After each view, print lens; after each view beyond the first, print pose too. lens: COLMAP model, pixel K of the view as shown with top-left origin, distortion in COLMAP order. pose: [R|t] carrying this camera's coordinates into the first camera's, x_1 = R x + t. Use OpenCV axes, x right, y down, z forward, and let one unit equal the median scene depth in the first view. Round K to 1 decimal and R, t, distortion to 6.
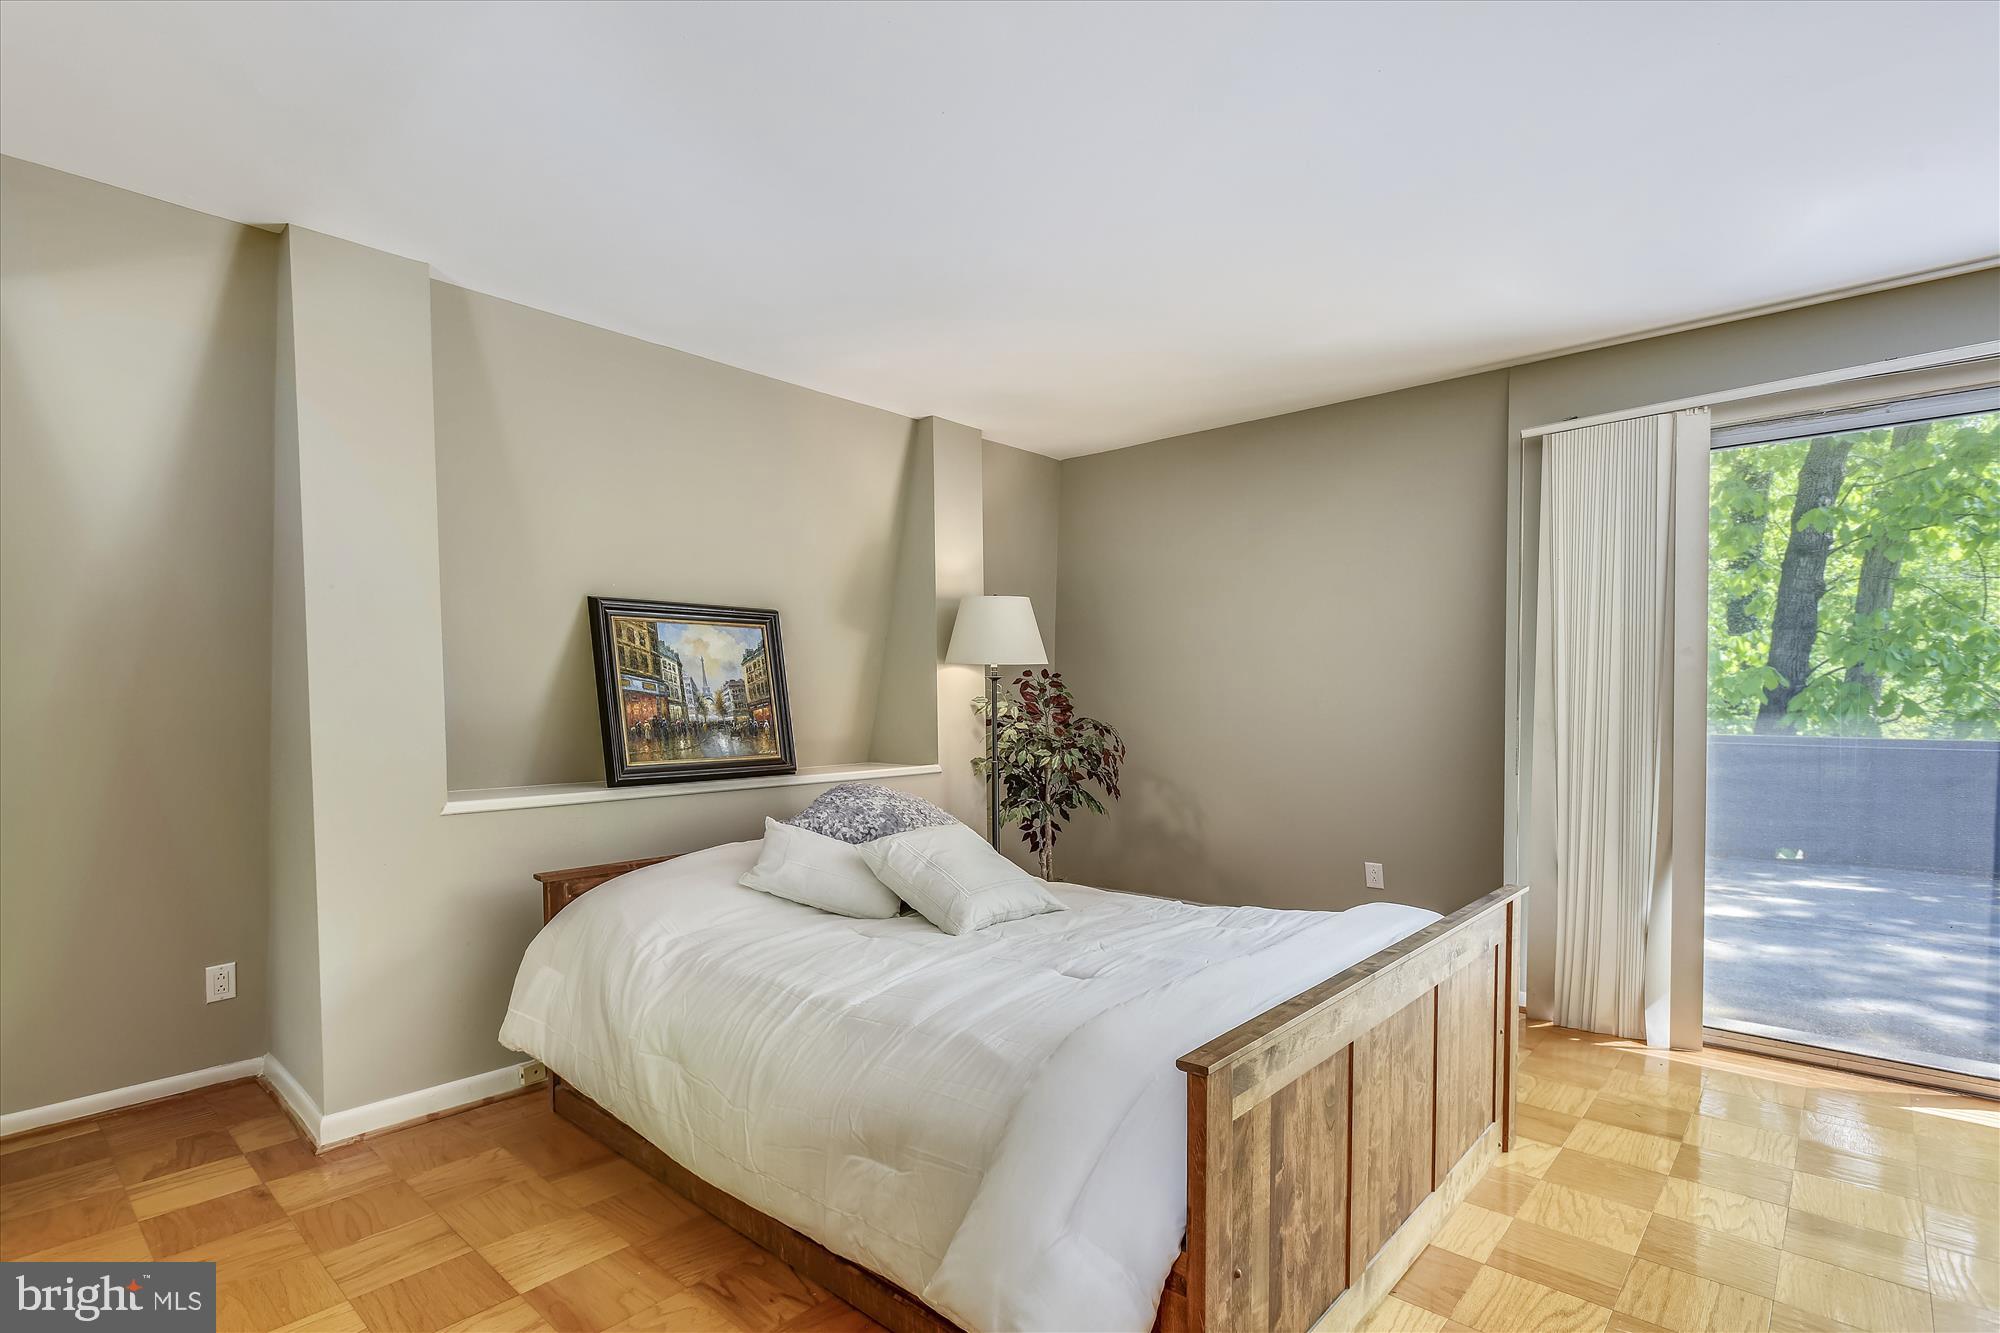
lens RADIAL K [[964.9, 0, 1001.6], [0, 964.9, 726.3], [0, 0, 1]] dist [-0.000140, 0.000177]
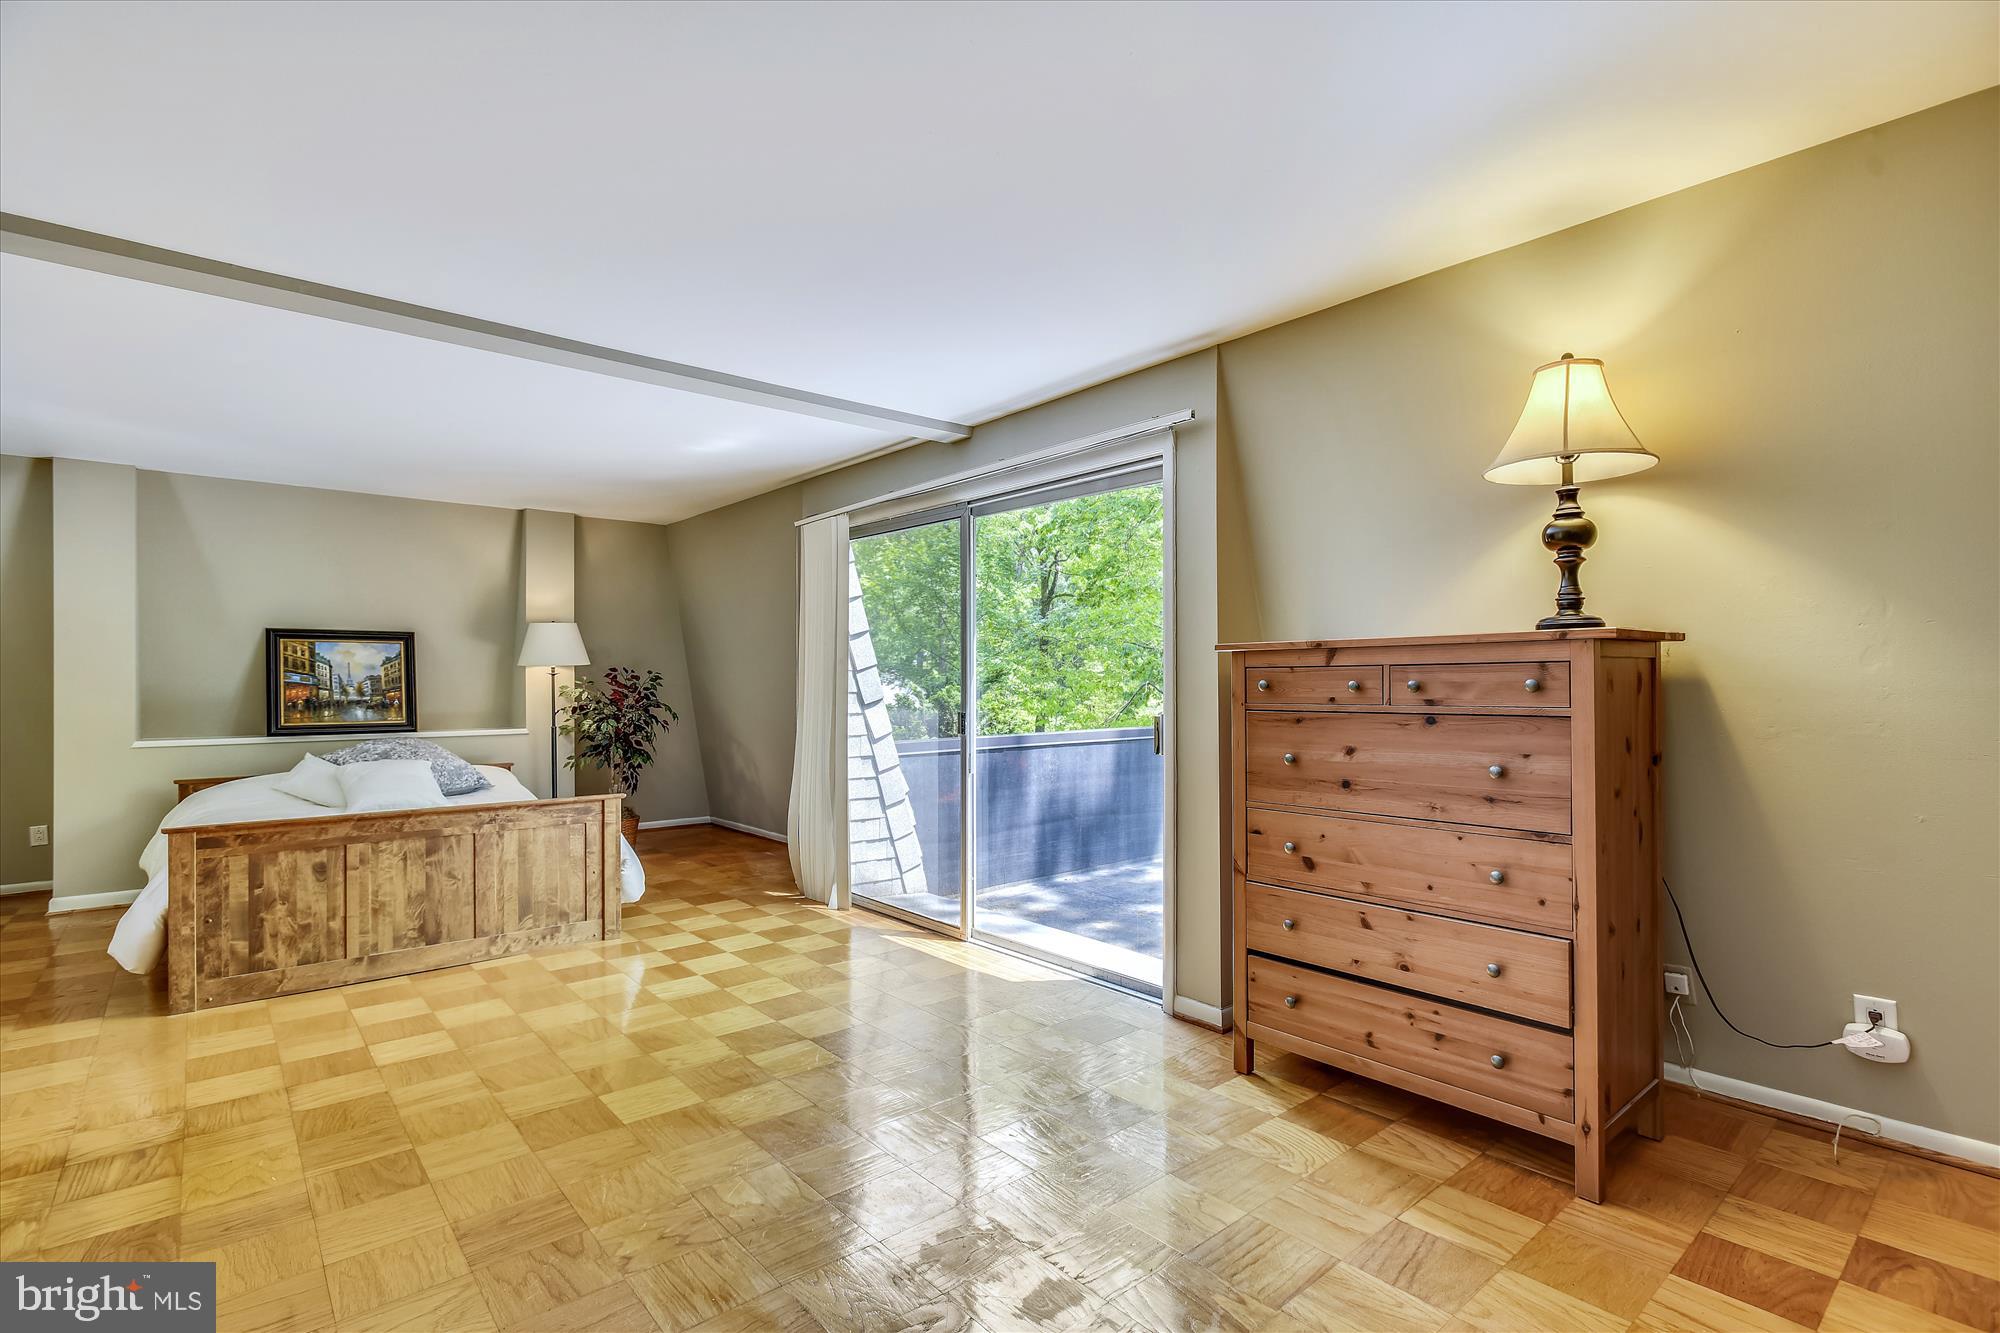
lens RADIAL K [[933.2, 0, 1003.2], [0, 933.2, 670.2], [0, 0, 1]] dist [0.001735, 0.000375]
pose [[0.990749, 0.003112, -0.135675, 1.073175], [-0.008597, 0.999168, -0.039862, -0.002139], [0.135438, 0.040659, 0.989951, -0.471935]]
